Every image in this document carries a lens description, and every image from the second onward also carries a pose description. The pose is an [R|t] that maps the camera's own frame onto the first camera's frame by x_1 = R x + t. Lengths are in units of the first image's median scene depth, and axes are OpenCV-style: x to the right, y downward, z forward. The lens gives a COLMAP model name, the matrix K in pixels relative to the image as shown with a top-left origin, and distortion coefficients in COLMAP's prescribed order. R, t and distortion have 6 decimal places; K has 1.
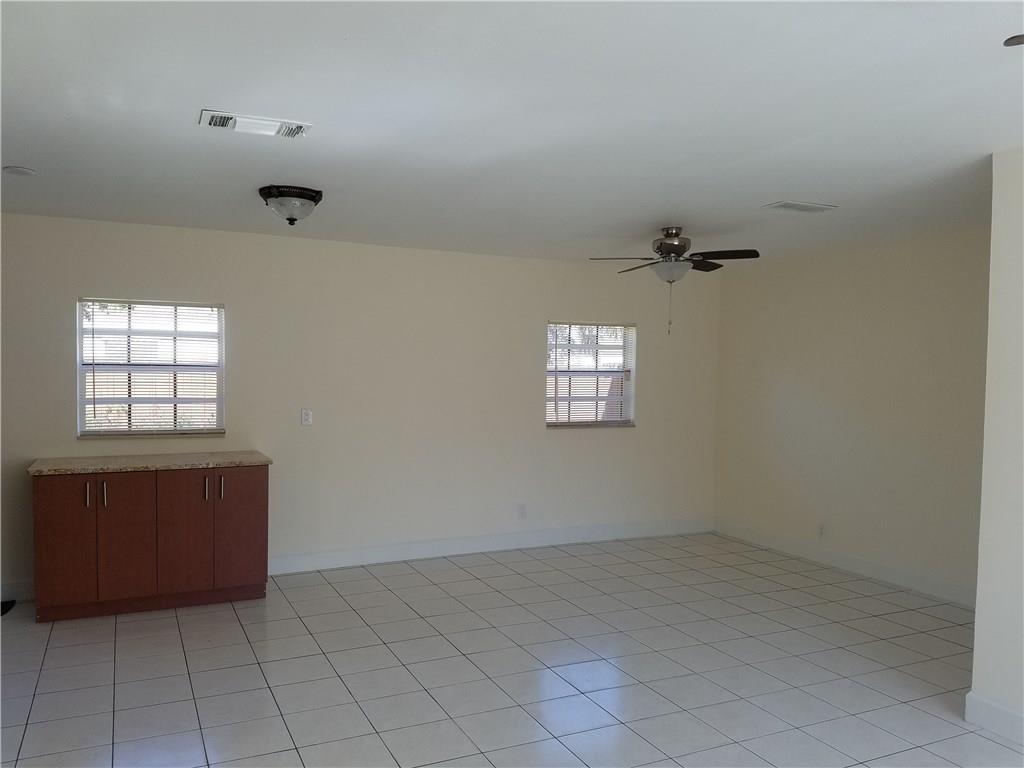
lens RADIAL K [[782.6, 0, 512.9], [0, 782.6, 388.0], [0, 0, 1]] dist [0.128155, -0.189154]
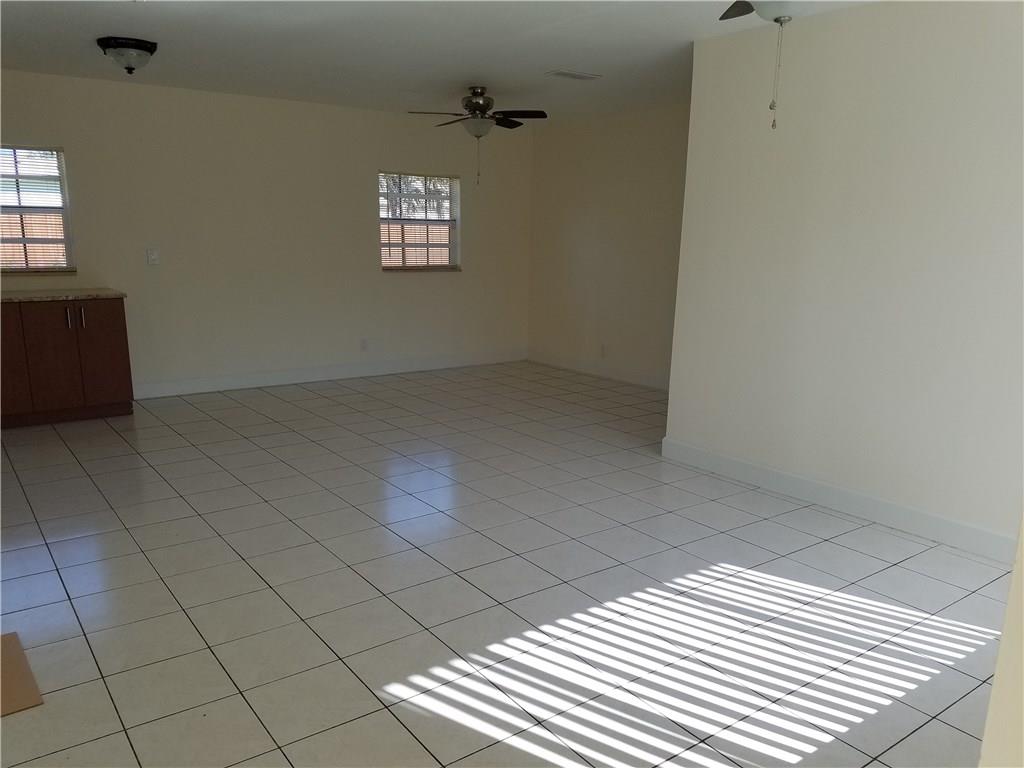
lens RADIAL K [[782.6, 0, 516.6], [0, 782.6, 416.7], [0, 0, 1]] dist [0.128155, -0.189154]
pose [[0.982717, -0.039189, 0.180918, 0.024971], [0.000744, 0.978163, 0.207838, 0.024936], [-0.185112, -0.204111, 0.961287, -0.209948]]
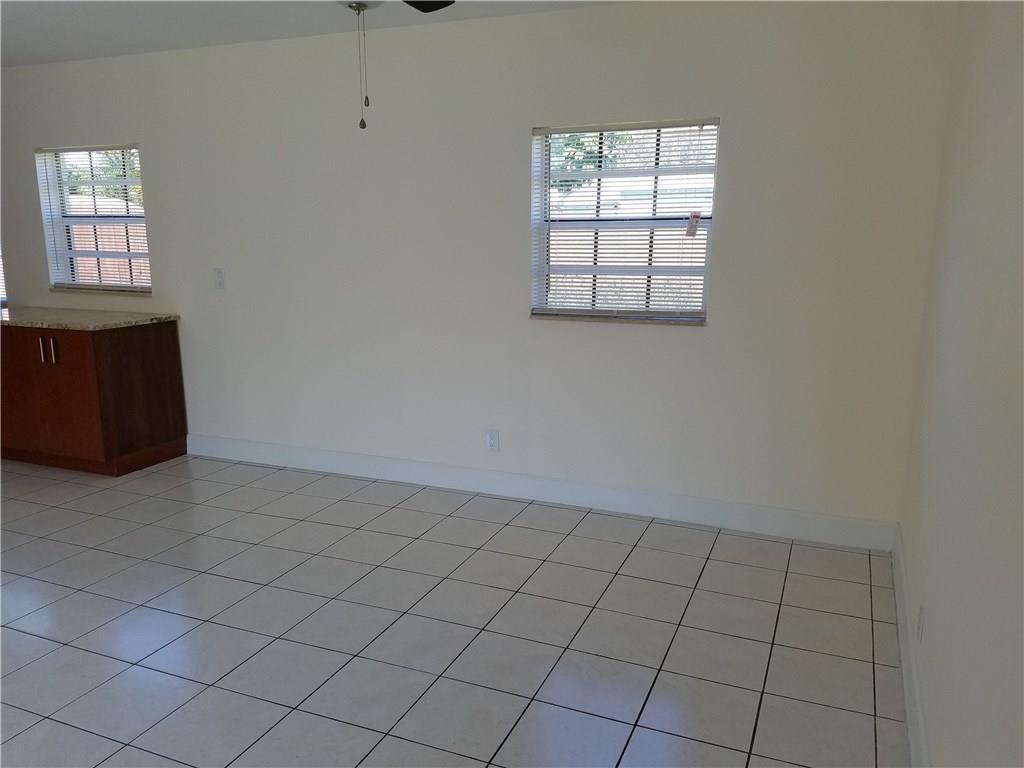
lens RADIAL K [[782.6, 0, 506.0], [0, 782.6, 393.9], [0, 0, 1]] dist [0.128155, -0.189154]
pose [[0.664095, 0.142093, -0.734021, 0.605095], [-0.015813, 0.984224, 0.176221, 0.003783], [0.747481, -0.105421, 0.655865, 0.714301]]
